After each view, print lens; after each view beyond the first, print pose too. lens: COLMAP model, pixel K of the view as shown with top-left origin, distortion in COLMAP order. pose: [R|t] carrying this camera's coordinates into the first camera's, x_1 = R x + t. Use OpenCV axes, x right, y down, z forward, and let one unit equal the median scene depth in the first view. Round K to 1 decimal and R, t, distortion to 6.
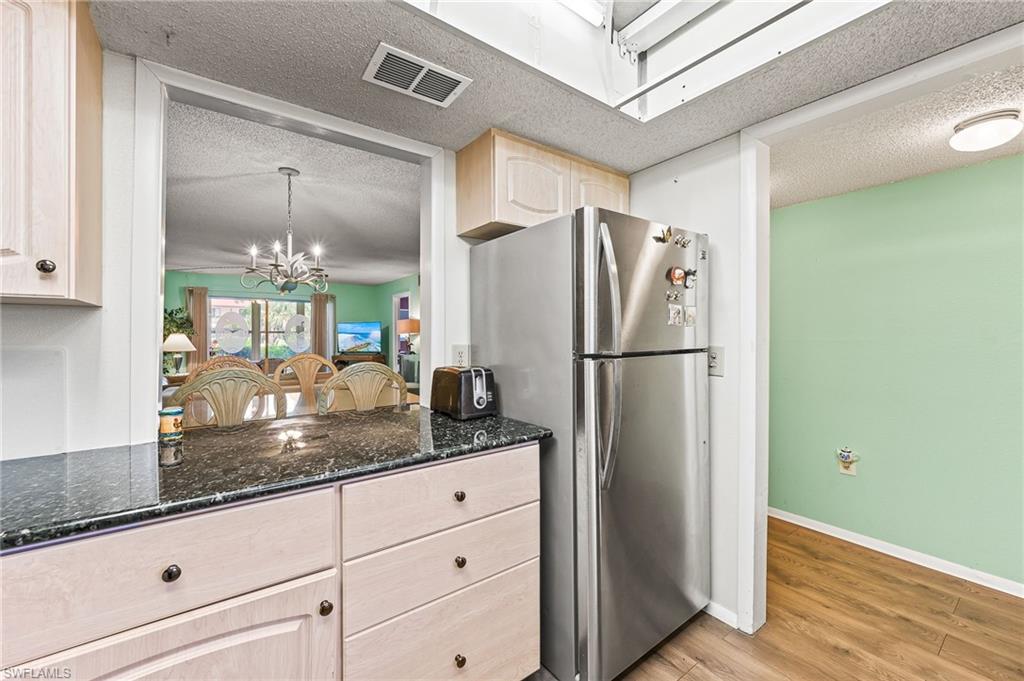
lens RADIAL K [[402.8, 0, 511.3], [0, 402.8, 334.7], [0, 0, 1]] dist [0.001227, 0.000079]
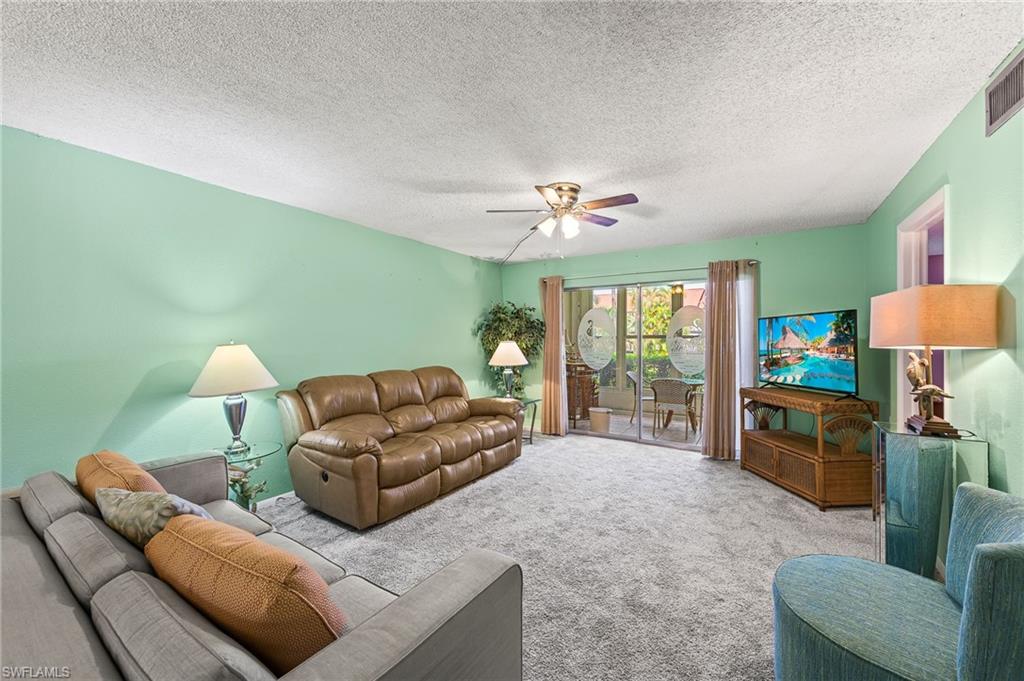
lens RADIAL K [[402.8, 0, 511.3], [0, 402.8, 334.7], [0, 0, 1]] dist [0.001227, 0.000079]
pose [[0.361364, -0.005188, -0.932410, -0.132497], [0.000653, 0.999986, -0.005311, -0.010203], [0.932425, 0.001311, 0.361362, 0.734340]]
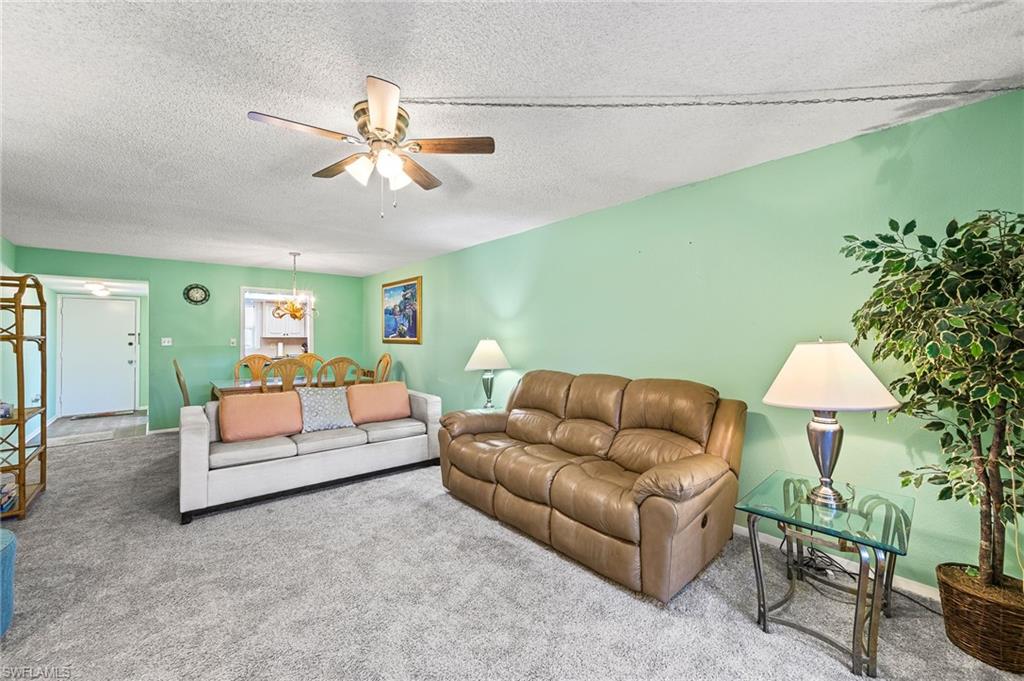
lens RADIAL K [[402.8, 0, 511.3], [0, 402.8, 334.7], [0, 0, 1]] dist [0.001227, 0.000079]
pose [[-0.996401, 0.008189, -0.084371, -0.593297], [0.008665, 0.999949, -0.005275, -0.008351], [0.084324, -0.005987, -0.996420, 1.248073]]
